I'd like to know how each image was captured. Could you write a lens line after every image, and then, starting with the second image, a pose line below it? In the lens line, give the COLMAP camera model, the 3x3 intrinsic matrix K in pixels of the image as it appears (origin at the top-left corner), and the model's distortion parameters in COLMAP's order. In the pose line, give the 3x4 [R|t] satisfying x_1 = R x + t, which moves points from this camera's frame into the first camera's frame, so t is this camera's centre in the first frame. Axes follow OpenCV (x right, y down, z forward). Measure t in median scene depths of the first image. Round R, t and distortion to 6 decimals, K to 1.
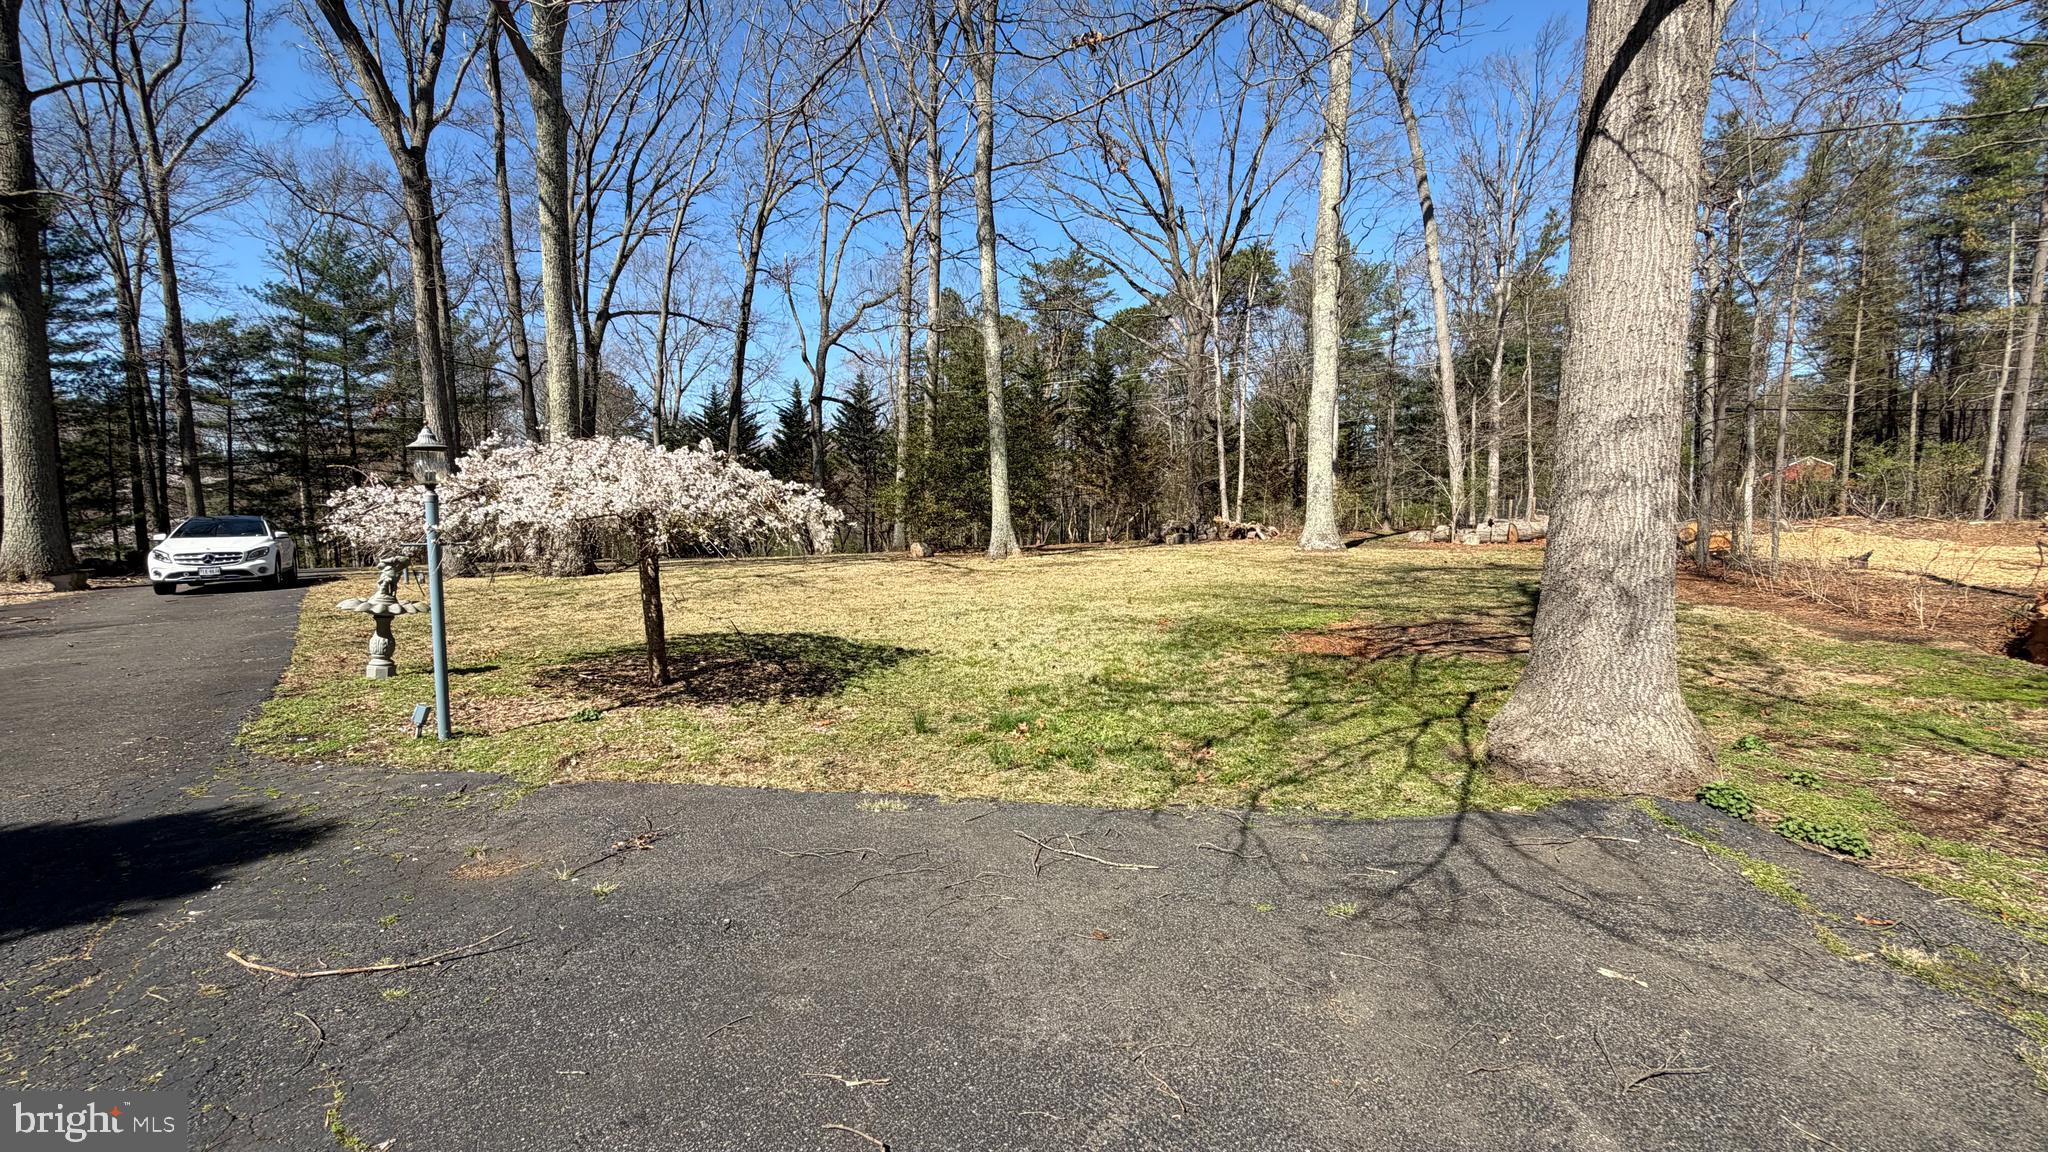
lens RADIAL K [[814.2, 0, 1005.3], [0, 814.2, 568.8], [0, 0, 1]] dist [-0.001408, -0.000082]
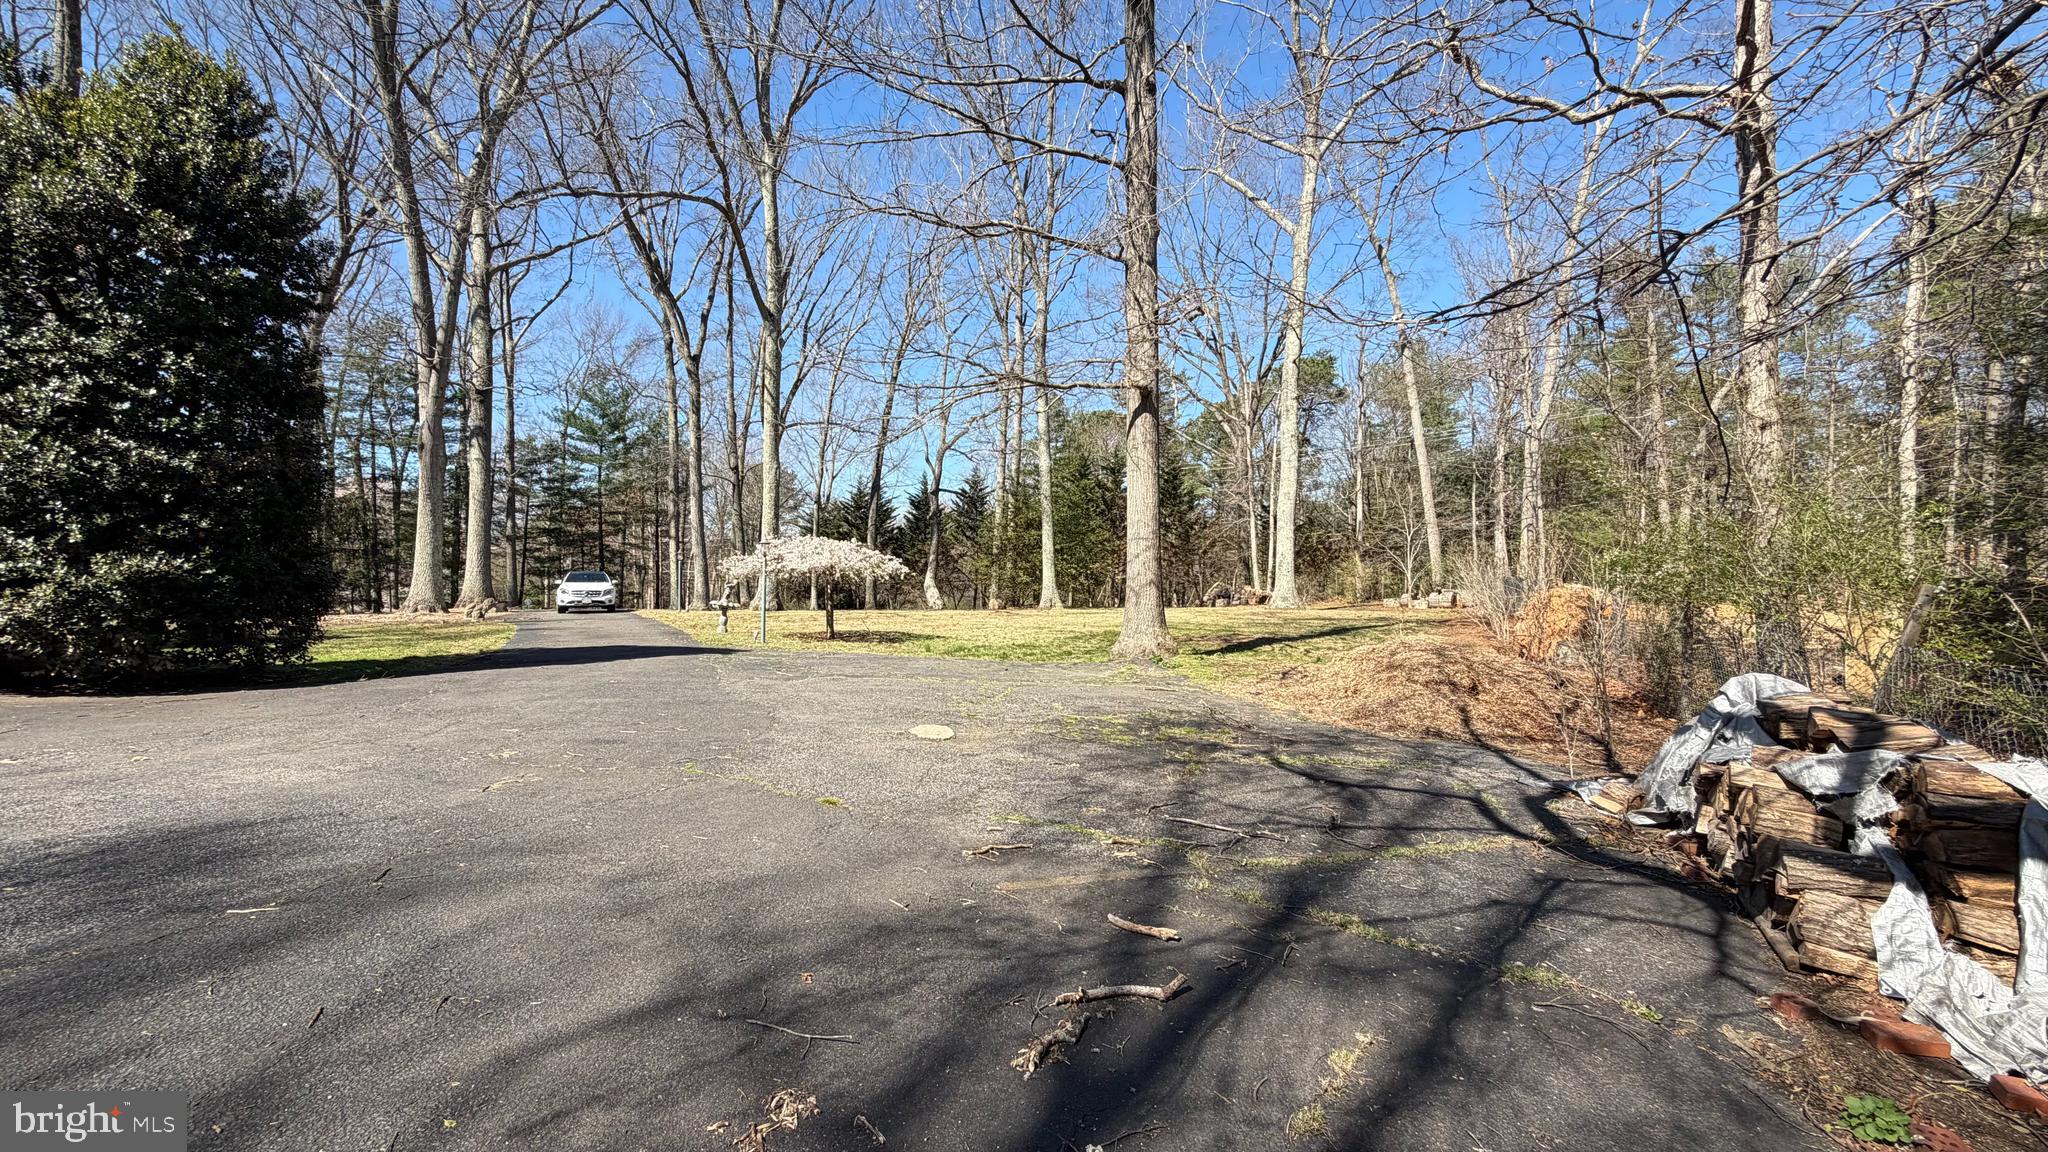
lens RADIAL K [[815.2, 0, 1015.3], [0, 815.2, 575.9], [0, 0, 1]] dist [-0.001334, 0.000066]
pose [[0.988879, 0.014879, -0.147978, 0.084503], [-0.026799, 0.996523, -0.078885, 0.024299], [0.146290, 0.081974, 0.985839, -0.240213]]
